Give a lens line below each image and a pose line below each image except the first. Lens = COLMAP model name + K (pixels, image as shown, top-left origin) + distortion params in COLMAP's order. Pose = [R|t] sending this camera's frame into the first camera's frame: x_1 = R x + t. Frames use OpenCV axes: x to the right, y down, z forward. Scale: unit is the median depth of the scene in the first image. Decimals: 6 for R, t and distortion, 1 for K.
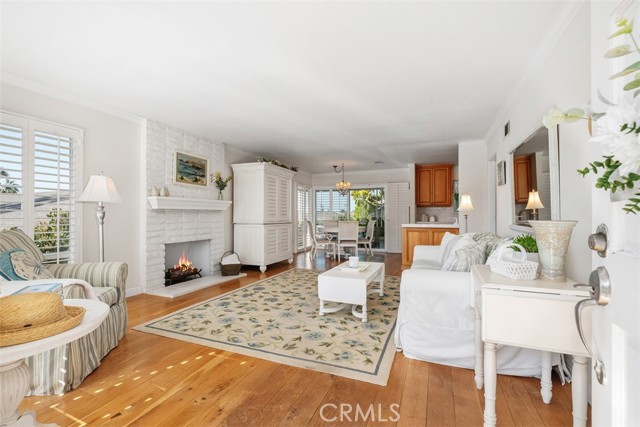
lens RADIAL K [[284.1, 0, 320.0], [0, 284.1, 213.5], [0, 0, 1]] dist [0.001342, 0.000006]
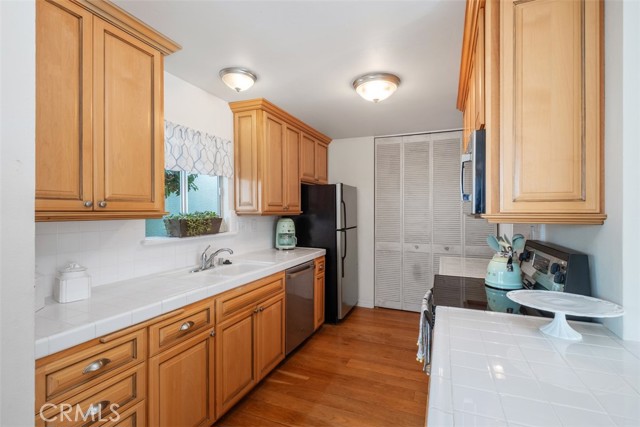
lens RADIAL K [[301.7, 0, 316.6], [0, 301.7, 209.4], [0, 0, 1]] dist [0.001591, 0.000263]
pose [[0.006605, 0.004283, 0.999969, 0.353274], [-0.011079, 0.999930, -0.004210, -0.057504], [-0.999917, -0.011051, 0.006652, 1.499353]]
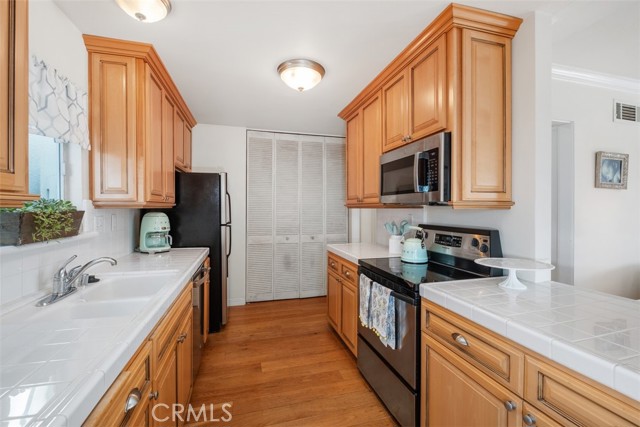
lens RADIAL K [[278.5, 0, 321.5], [0, 278.5, 206.6], [0, 0, 1]] dist [-0.001318, -0.000300]
pose [[-0.622265, 0.004341, 0.782795, 0.499320], [-0.008163, 0.999894, -0.012034, -0.043528], [-0.782764, -0.013878, -0.622164, 1.684653]]
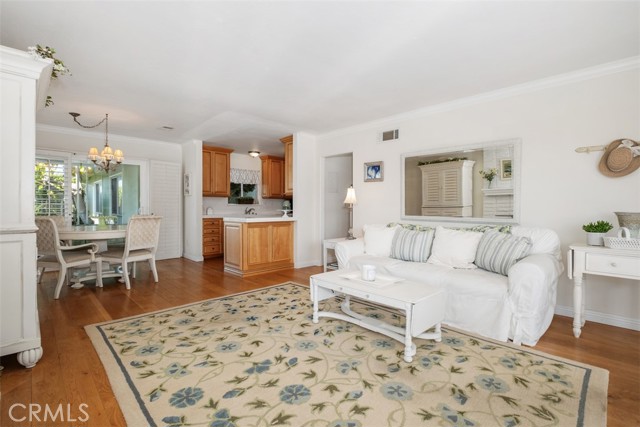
lens RADIAL K [[297.2, 0, 319.7], [0, 297.2, 207.4], [0, 0, 1]] dist [-0.007826, -0.000378]
pose [[0.388483, 0.003440, 0.921449, -0.497502], [-0.011371, 0.999935, 0.001061, 0.004253], [-0.921386, -0.010890, 0.388497, 0.656343]]
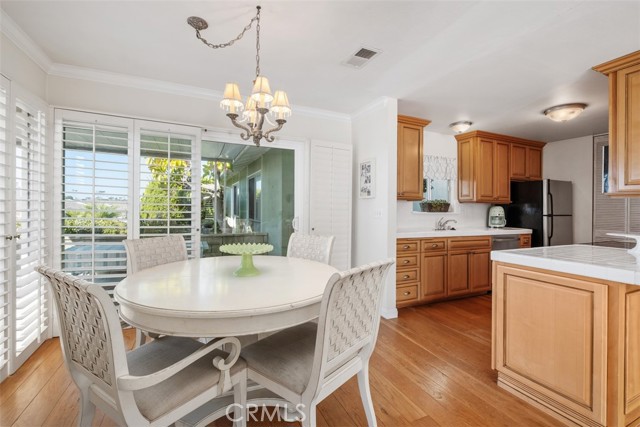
lens RADIAL K [[274.2, 0, 318.9], [0, 274.2, 206.9], [0, 0, 1]] dist [0.001052, -0.000146]
pose [[0.677834, 0.014246, 0.735077, -0.086099], [-0.021727, 0.999764, 0.000659, -0.017418], [-0.734894, -0.016418, 0.677983, 1.371312]]
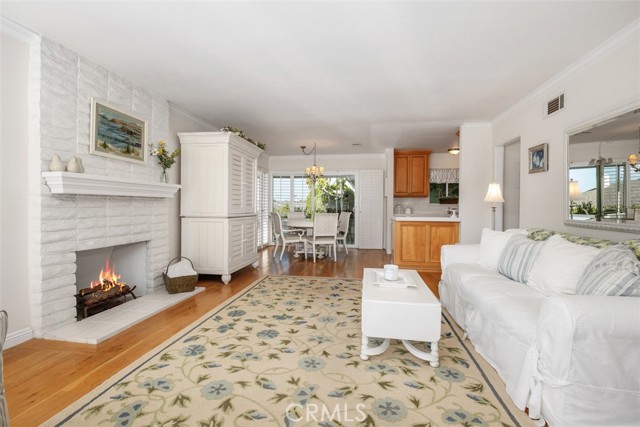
lens RADIAL K [[295.8, 0, 319.5], [0, 295.8, 209.6], [0, 0, 1]] dist [0.001009, -0.005283]
pose [[0.972472, 0.004702, 0.232974, -0.181476], [-0.009278, 0.999785, 0.018550, 0.000815], [-0.232837, -0.020200, 0.972306, 0.259248]]
